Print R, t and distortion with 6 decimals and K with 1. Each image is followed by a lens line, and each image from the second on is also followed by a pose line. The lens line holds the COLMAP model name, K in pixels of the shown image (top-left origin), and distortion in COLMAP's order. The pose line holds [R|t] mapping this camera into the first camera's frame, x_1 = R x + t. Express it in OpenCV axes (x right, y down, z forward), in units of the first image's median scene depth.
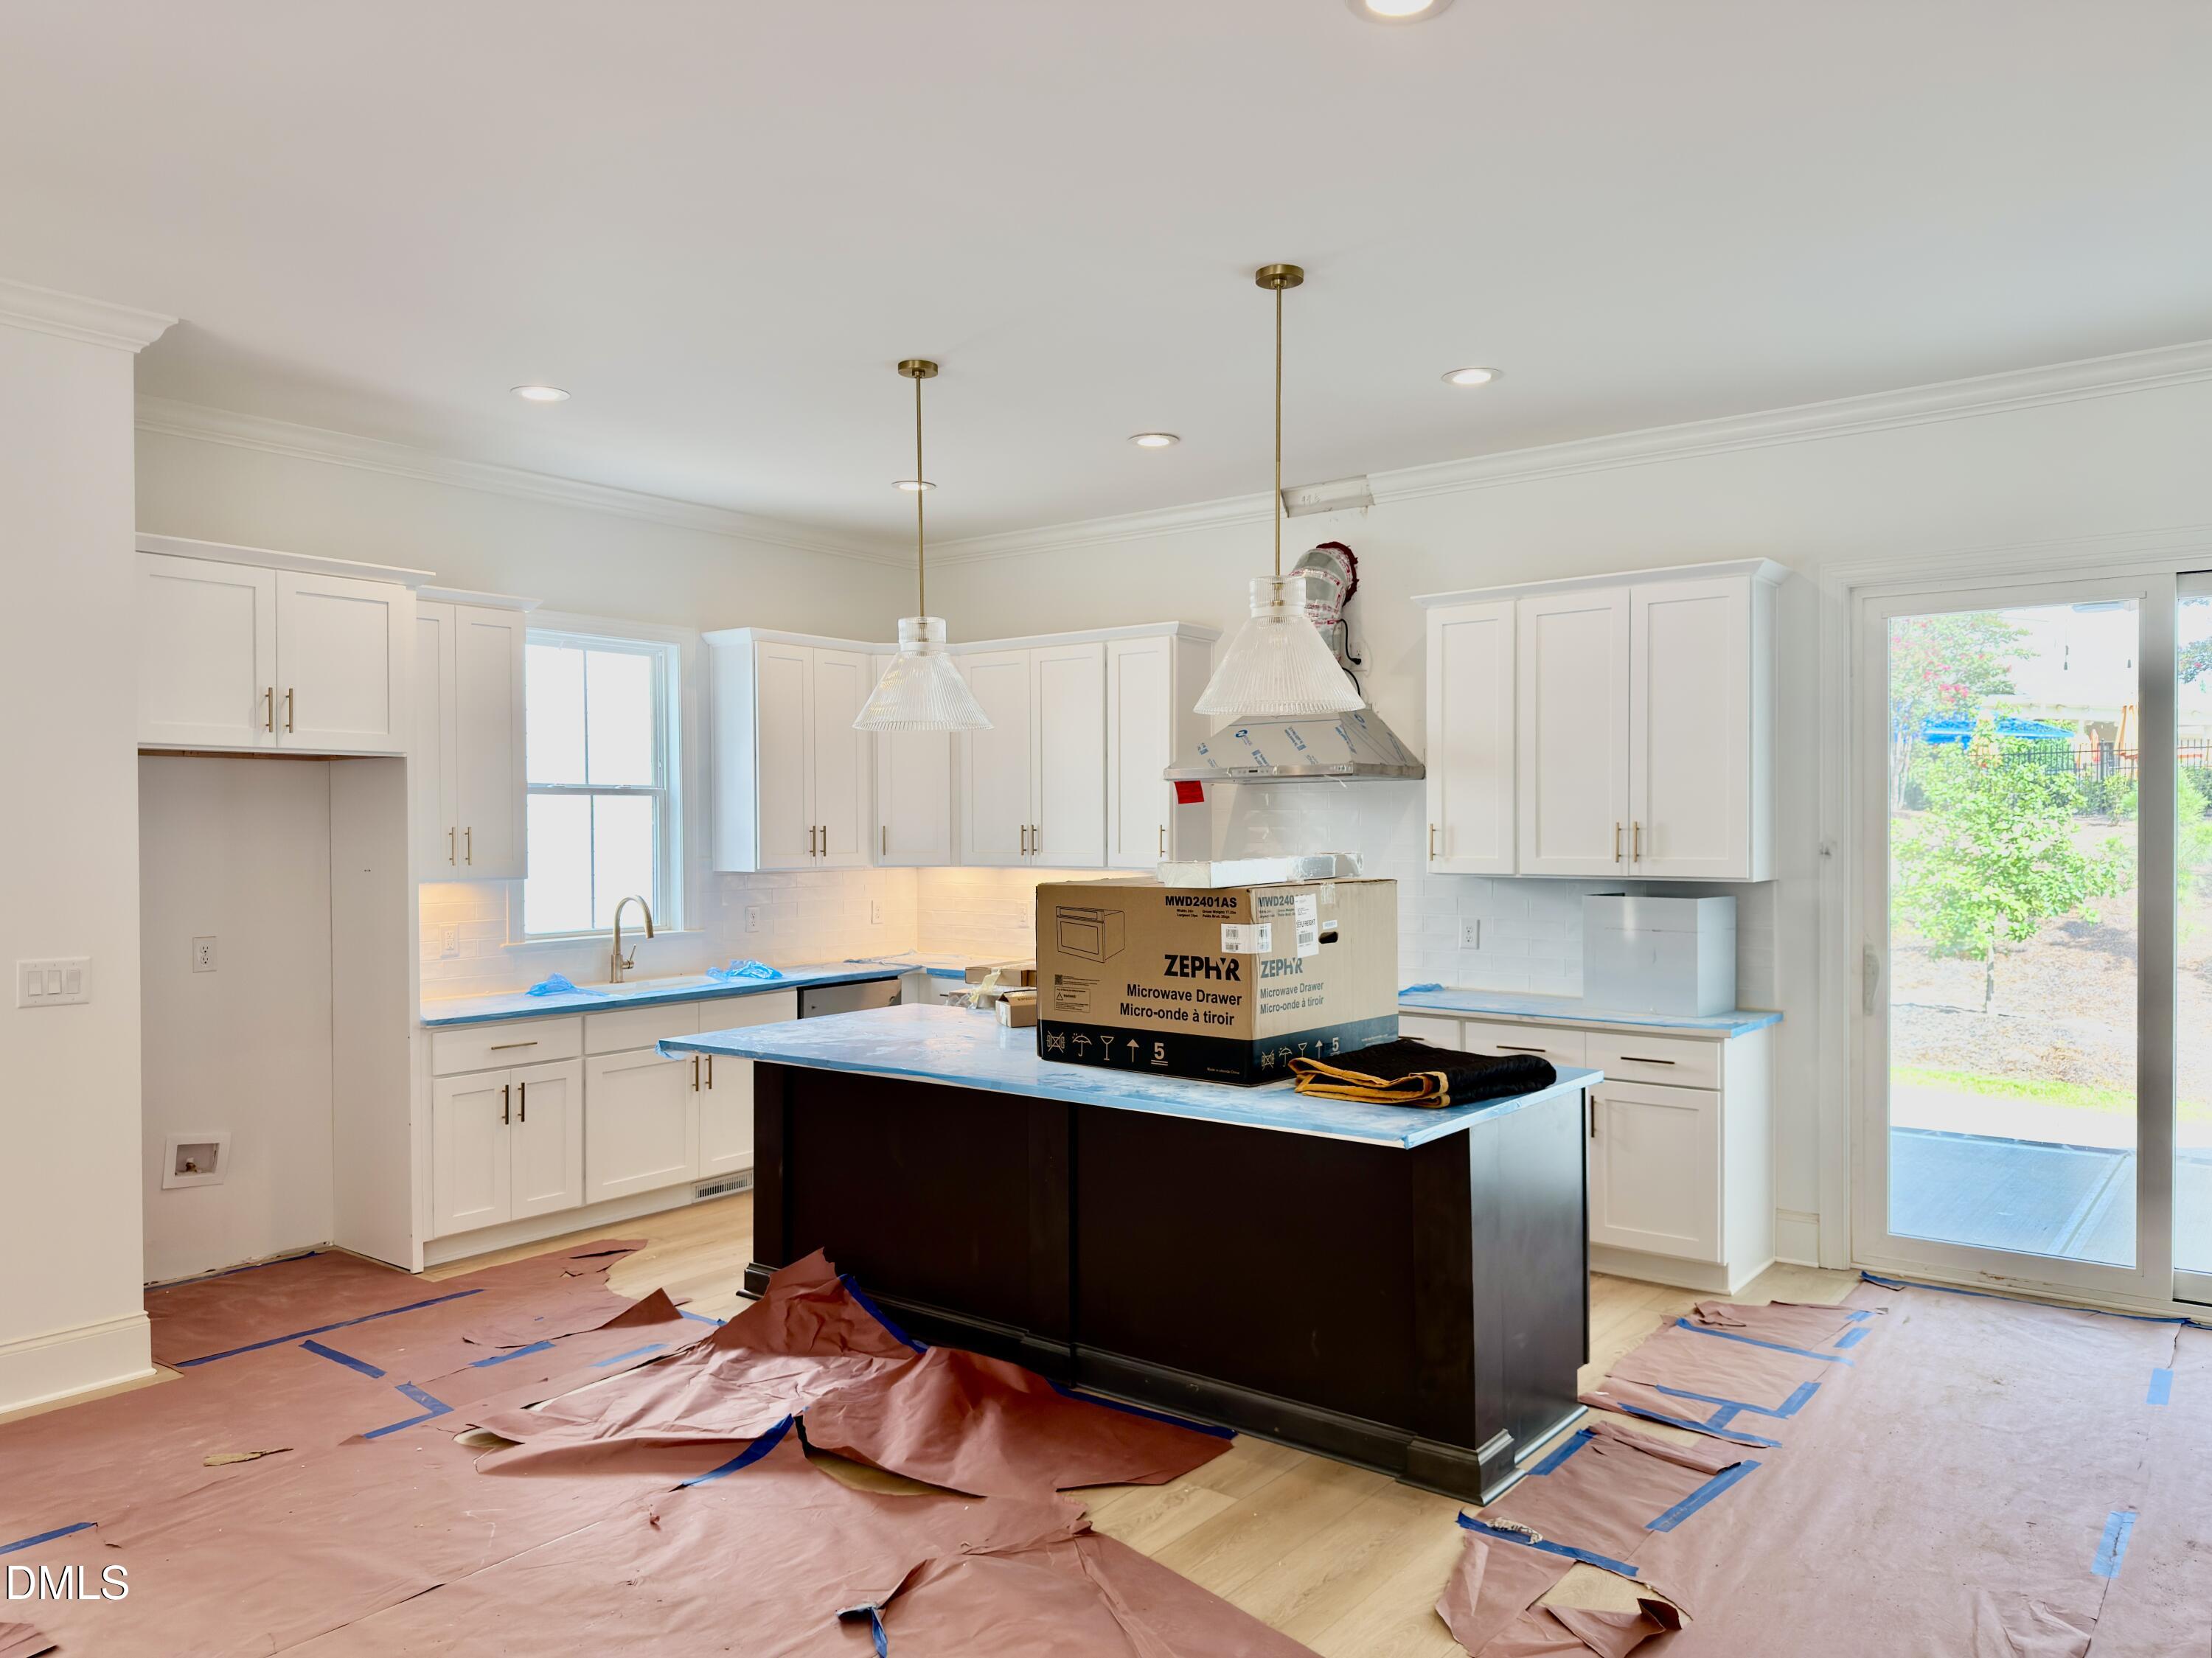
lens RADIAL K [[1557.3, 0, 1109.6], [0, 1557.3, 837.7], [0, 0, 1]] dist [0.078194, -0.126391]
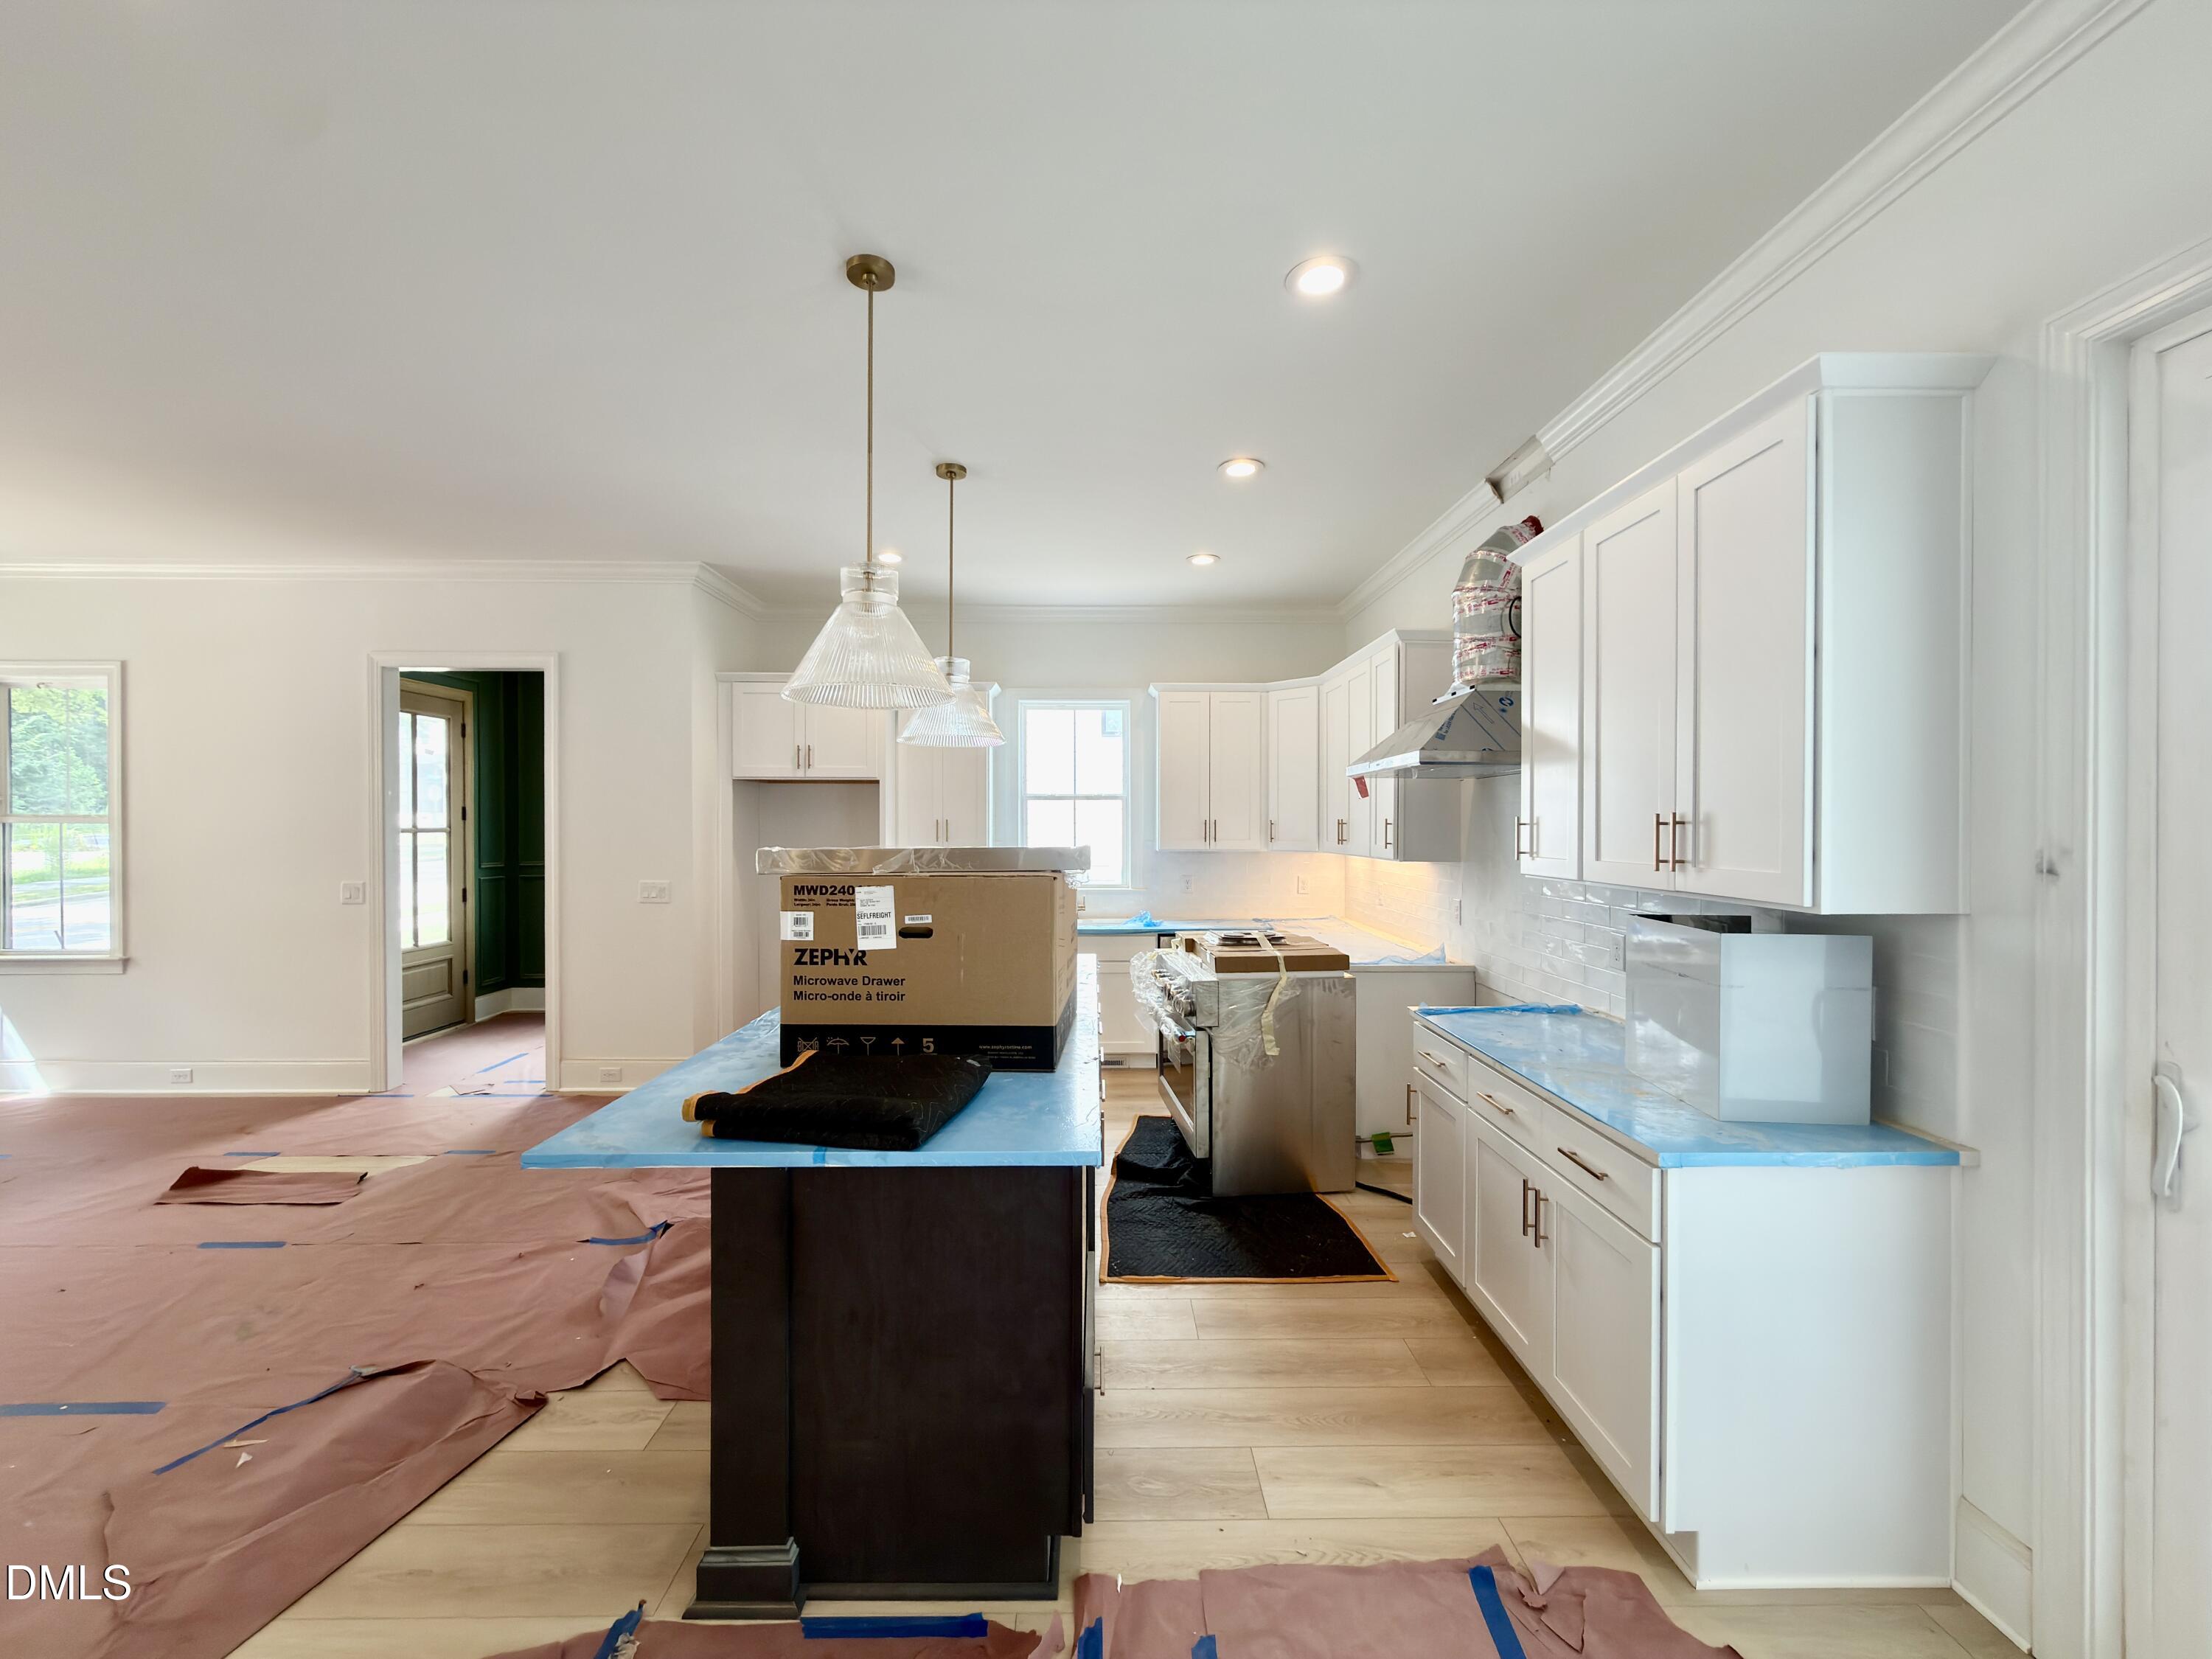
lens RADIAL K [[879.4, 0, 1103.8], [0, 879.4, 831.2], [0, 0, 1]] dist [-0.002180, 0.000906]
pose [[0.627893, 0.011379, -0.778217, 0.579588], [-0.009237, 0.999932, 0.007169, -0.003187], [0.778245, 0.002687, 0.627955, 0.686171]]
